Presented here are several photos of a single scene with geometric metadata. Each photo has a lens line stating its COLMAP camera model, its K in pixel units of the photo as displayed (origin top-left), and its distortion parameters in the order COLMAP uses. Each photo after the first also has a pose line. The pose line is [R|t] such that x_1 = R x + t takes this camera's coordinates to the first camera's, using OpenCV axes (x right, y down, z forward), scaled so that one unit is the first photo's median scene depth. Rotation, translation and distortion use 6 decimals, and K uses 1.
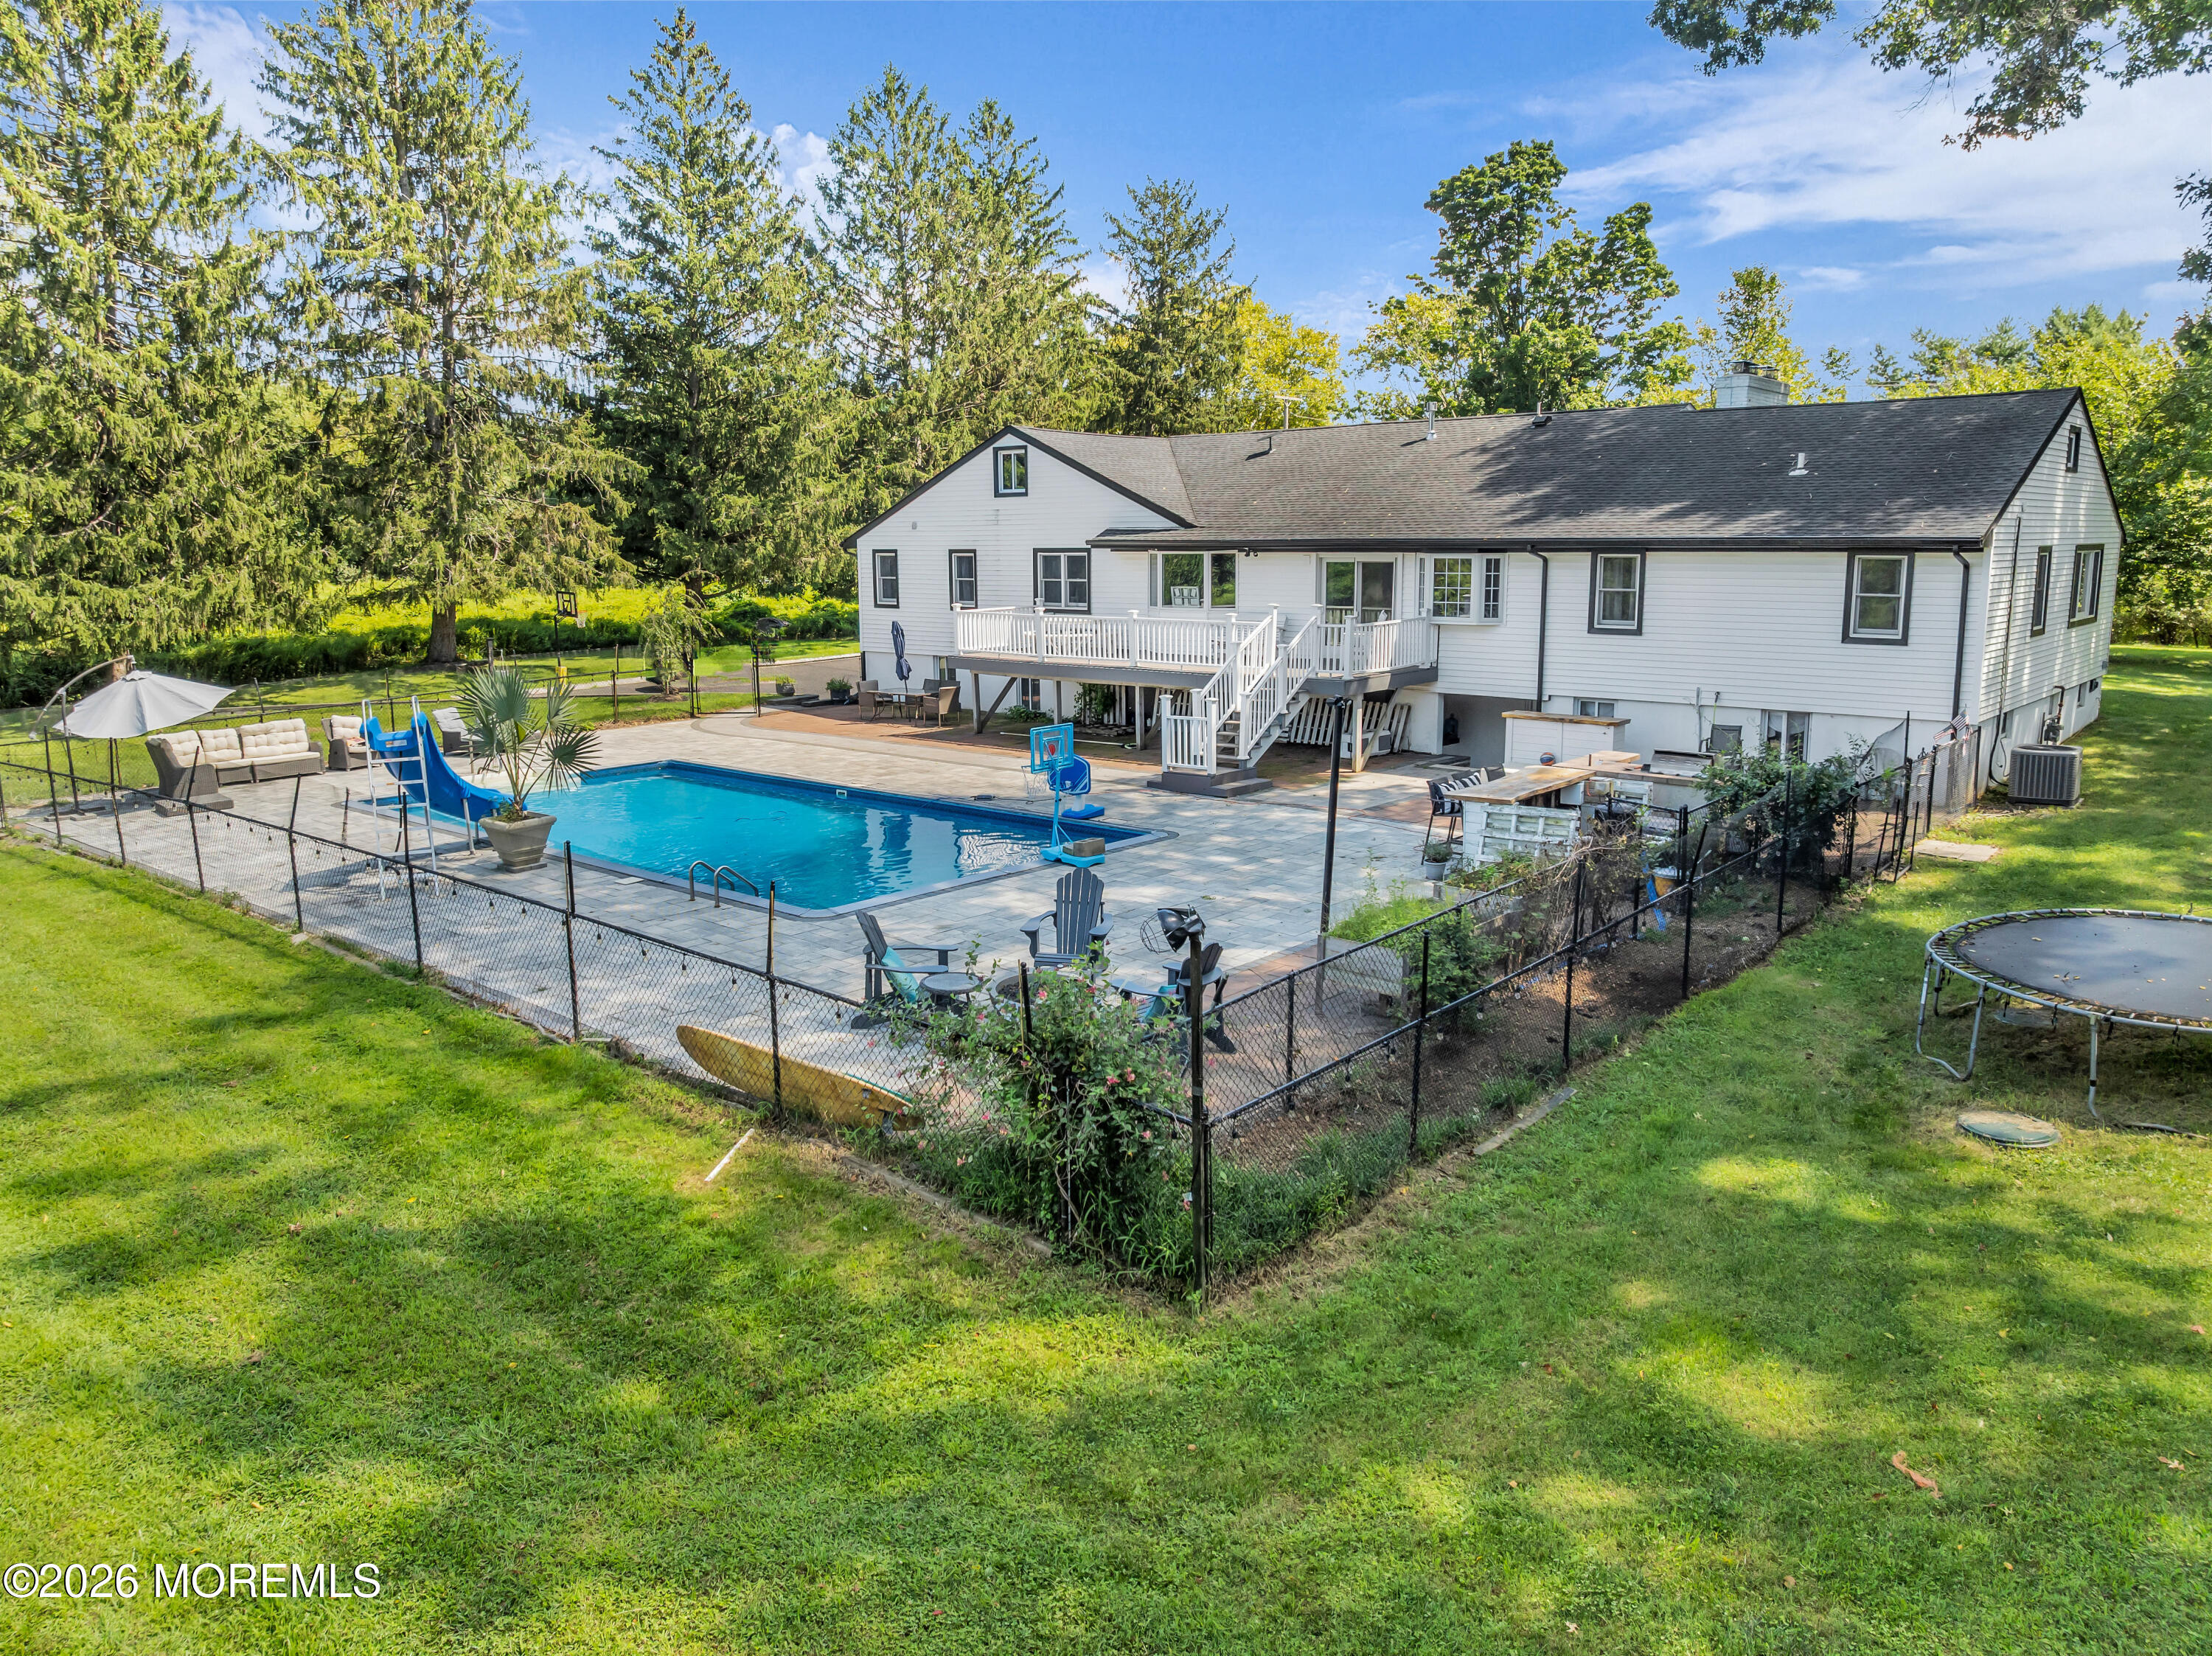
lens RADIAL K [[1583.2, 0, 1071.2], [0, 1583.2, 821.5], [0, 0, 1]] dist [-0.008865, -0.004044]
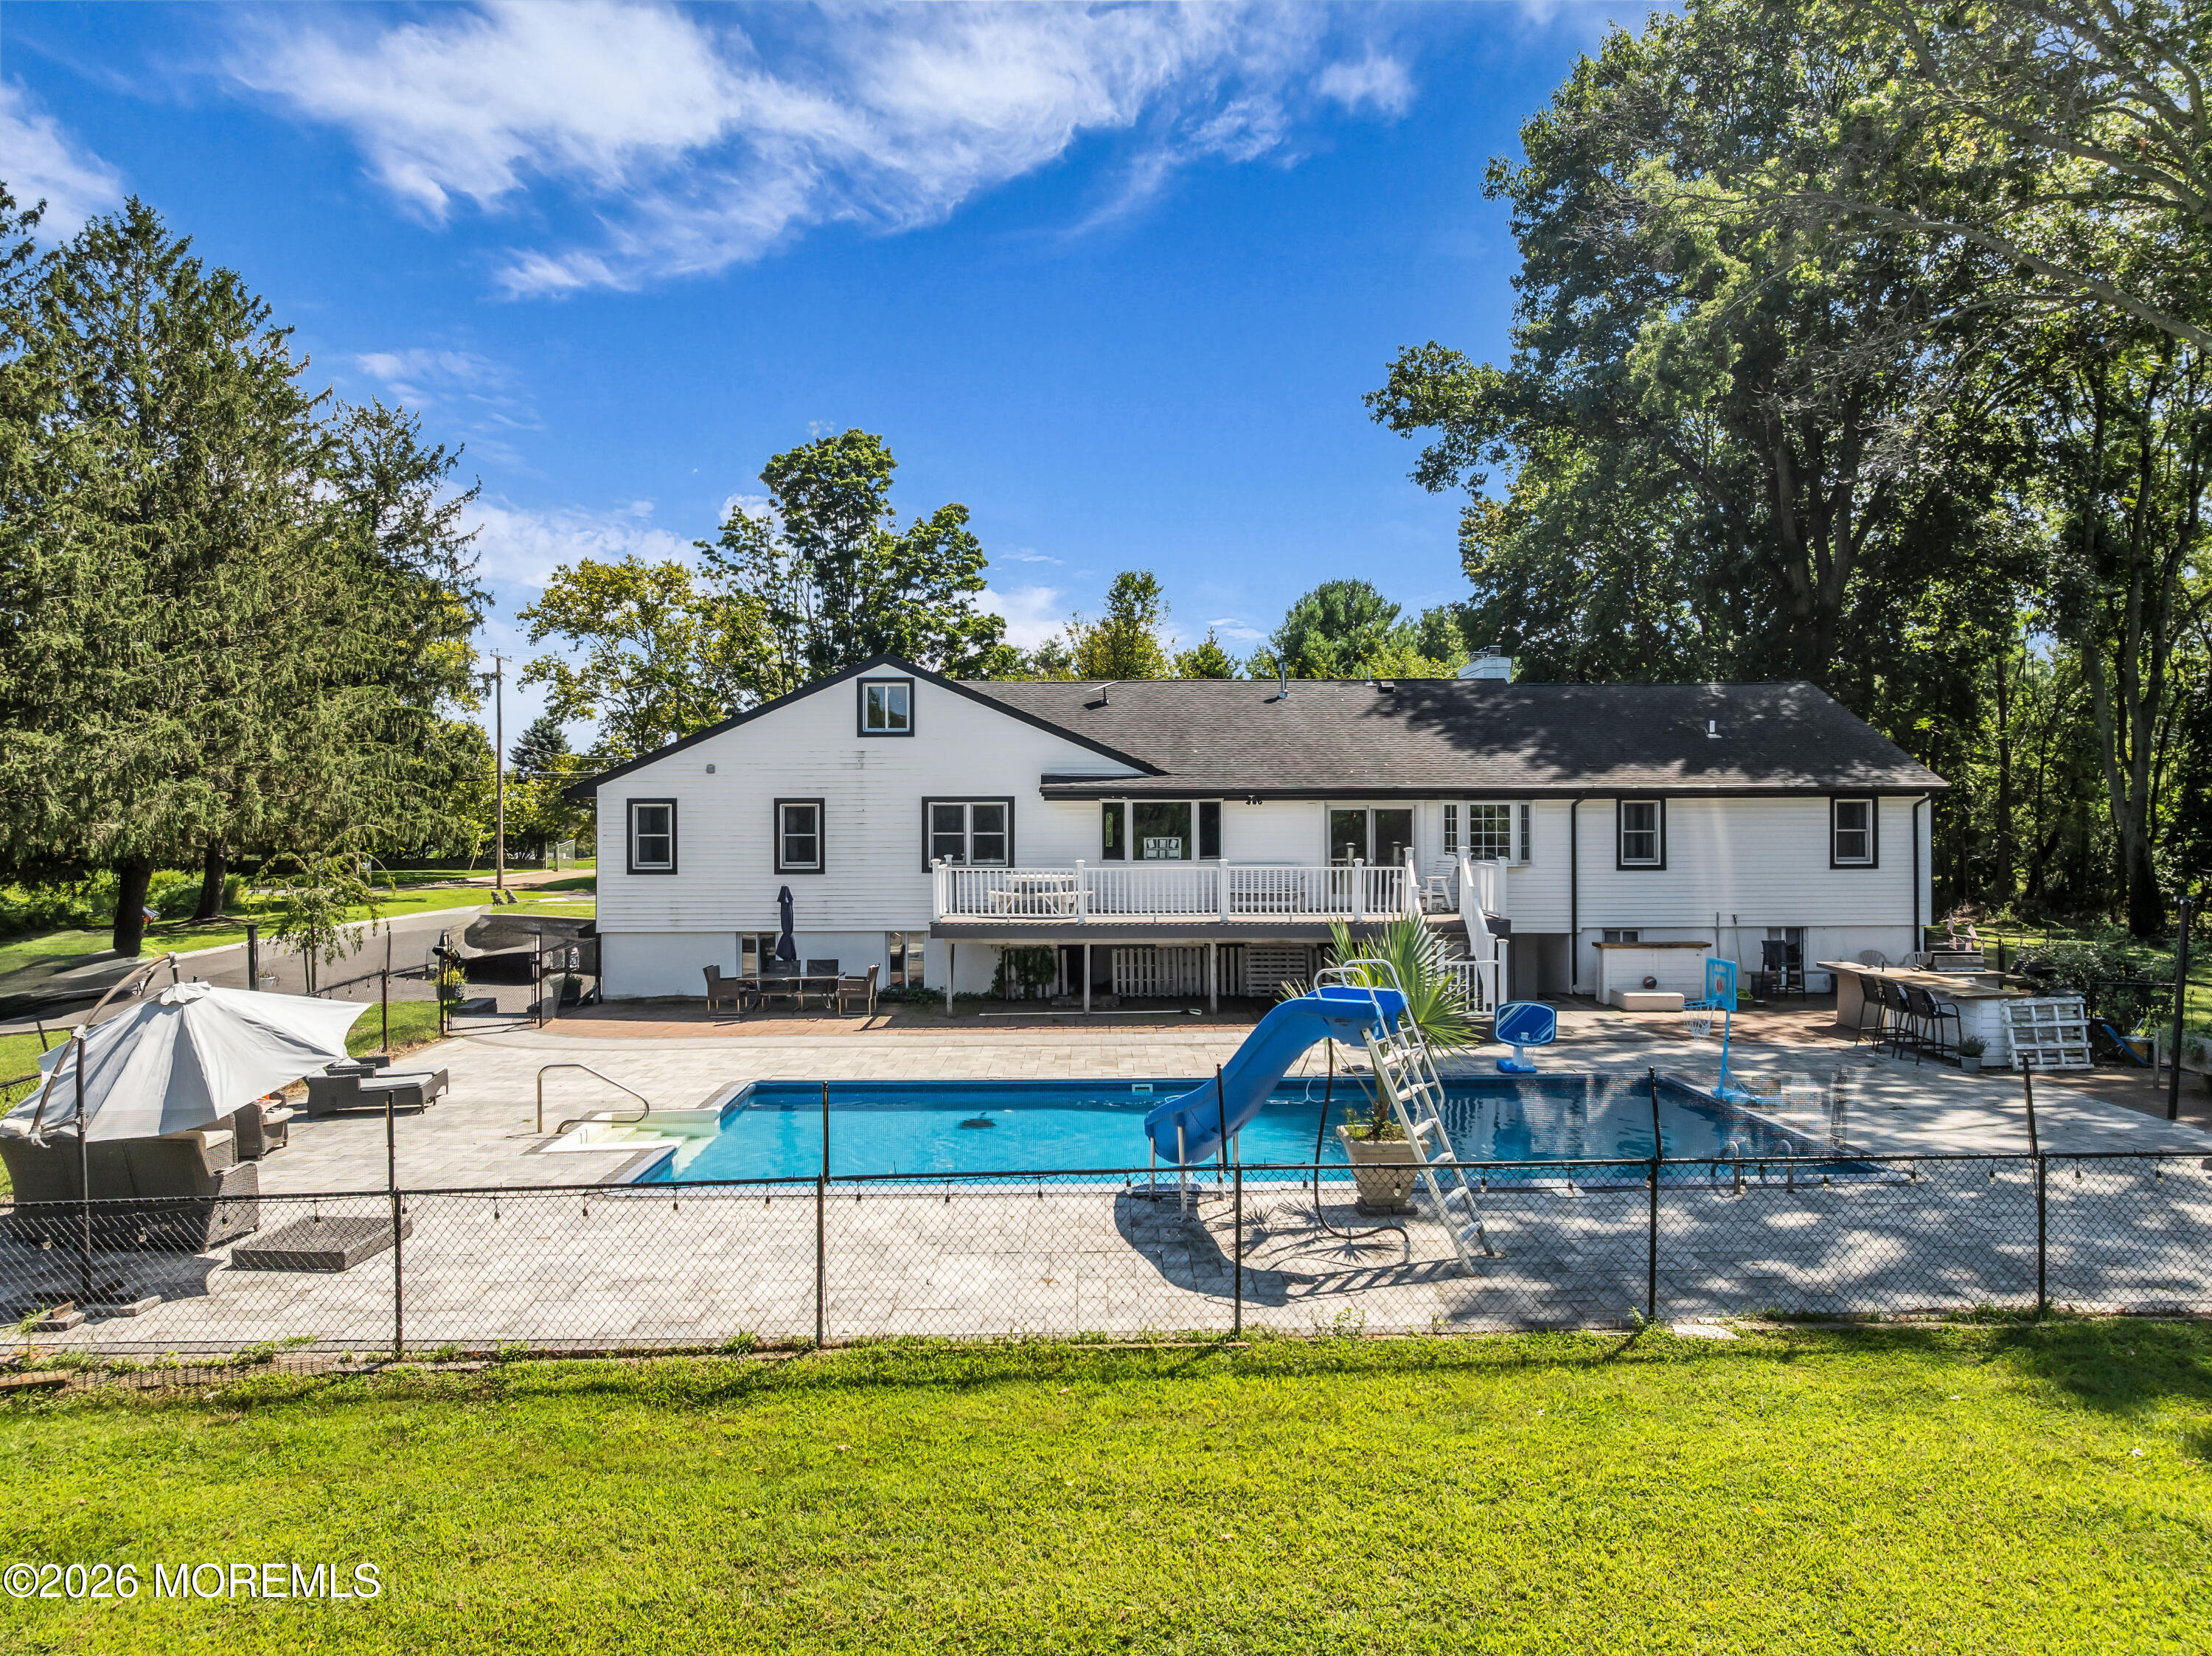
lens RADIAL K [[1583.2, 0, 1071.2], [0, 1583.2, 821.5], [0, 0, 1]] dist [-0.008865, -0.004044]
pose [[0.716866, 0.005522, 0.697190, -0.644994], [0.121721, 0.983620, -0.132947, -0.045328], [-0.686504, 0.180167, 0.704451, 0.416915]]
